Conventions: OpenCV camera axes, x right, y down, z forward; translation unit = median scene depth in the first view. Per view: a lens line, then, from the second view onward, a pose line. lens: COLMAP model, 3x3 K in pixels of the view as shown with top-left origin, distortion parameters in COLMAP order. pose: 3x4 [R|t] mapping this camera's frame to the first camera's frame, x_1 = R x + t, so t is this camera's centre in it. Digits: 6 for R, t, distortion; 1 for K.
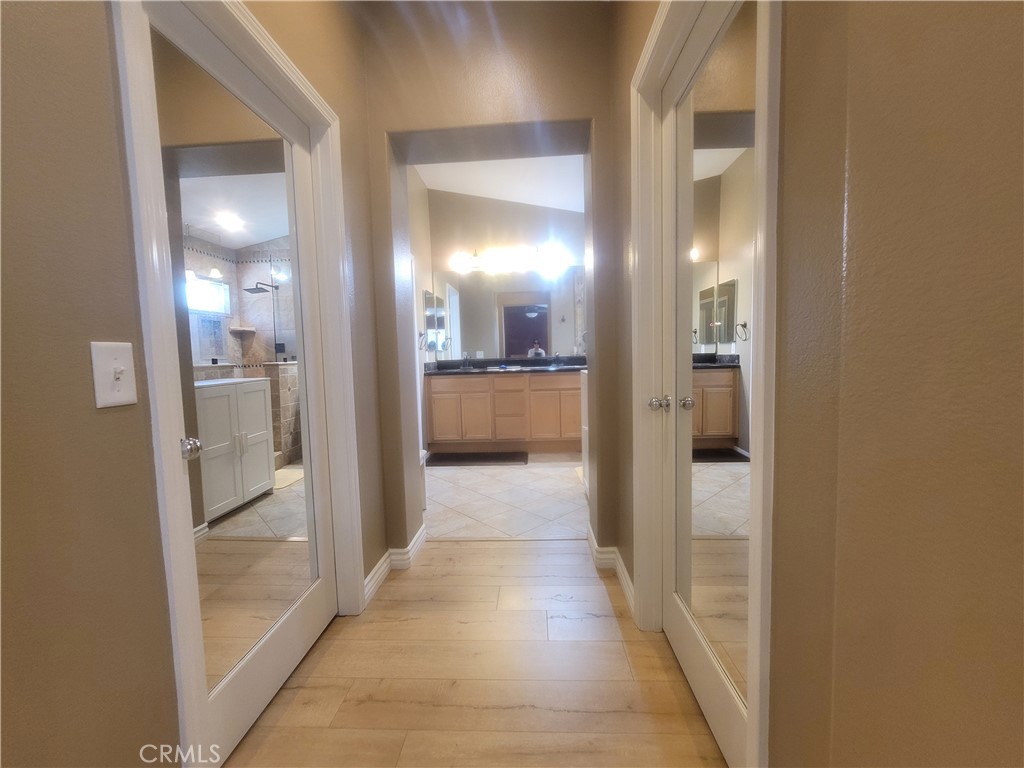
lens RADIAL K [[422.7, 0, 514.0], [0, 422.7, 382.7], [0, 0, 1]] dist [-0.007636, 0.000292]
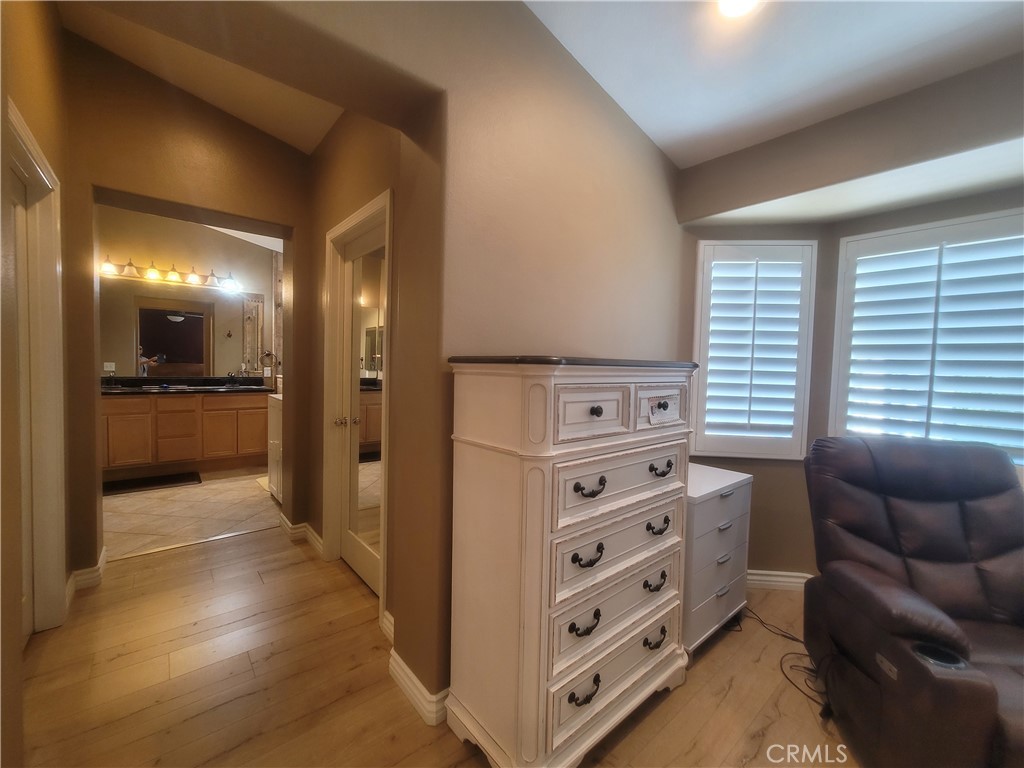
lens RADIAL K [[422.7, 0, 514.0], [0, 422.7, 382.7], [0, 0, 1]] dist [-0.007636, 0.000292]
pose [[0.729929, 0.019457, 0.683246, -0.148911], [-0.000903, 0.999621, -0.027501, -0.029947], [-0.683523, 0.019457, 0.729670, -0.346400]]
